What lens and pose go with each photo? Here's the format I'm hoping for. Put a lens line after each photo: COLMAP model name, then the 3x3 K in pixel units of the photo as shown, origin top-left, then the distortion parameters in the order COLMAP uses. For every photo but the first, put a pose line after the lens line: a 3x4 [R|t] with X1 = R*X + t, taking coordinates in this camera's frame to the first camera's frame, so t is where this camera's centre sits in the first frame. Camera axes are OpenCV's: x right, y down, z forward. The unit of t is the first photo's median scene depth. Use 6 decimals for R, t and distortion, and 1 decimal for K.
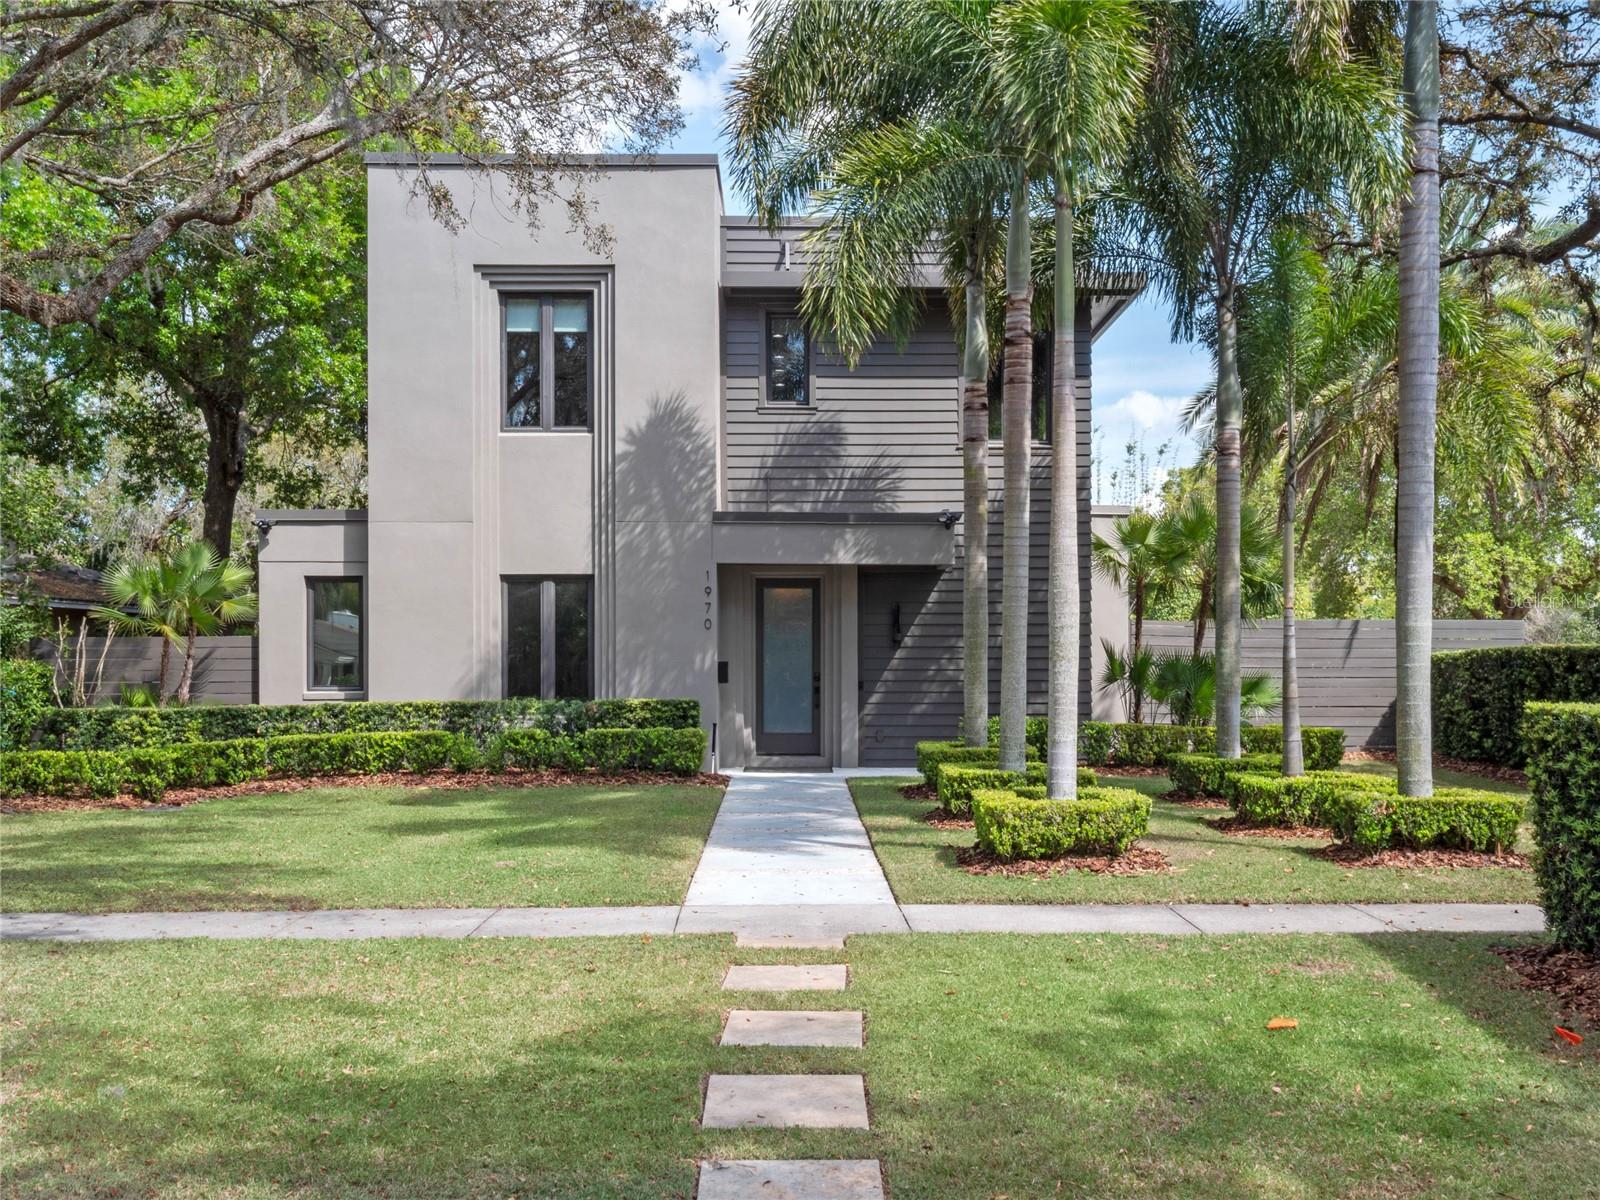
lens RADIAL K [[1657.5, 0, 800.0], [0, 1657.5, 600.0], [0, 0, 1]] dist [0.000844, -0.004085]
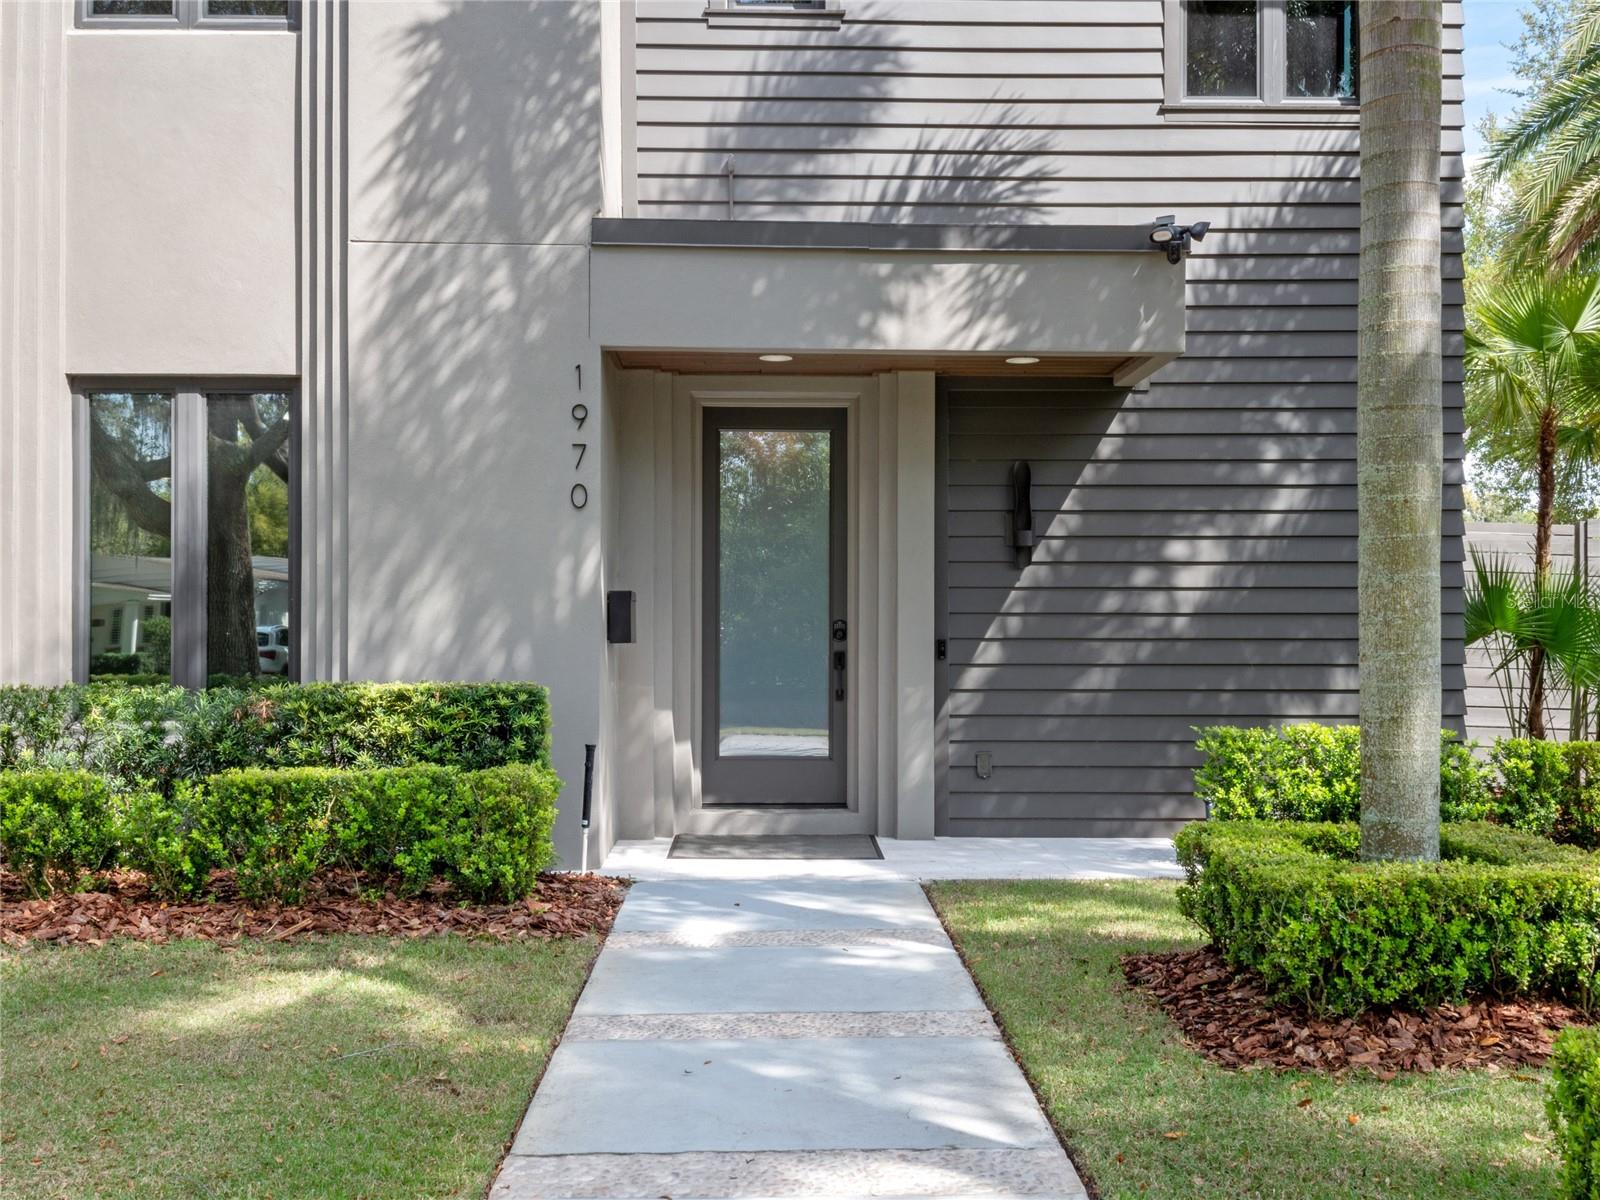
lens RADIAL K [[1657.5, 0, 800.0], [0, 1657.5, 600.0], [0, 0, 1]] dist [0.000844, -0.004085]
pose [[0.999813, 0.002300, 0.019207, -0.009155], [-0.002715, 0.999763, 0.021621, 0.030509], [-0.019153, -0.021669, 0.999582, 0.586829]]
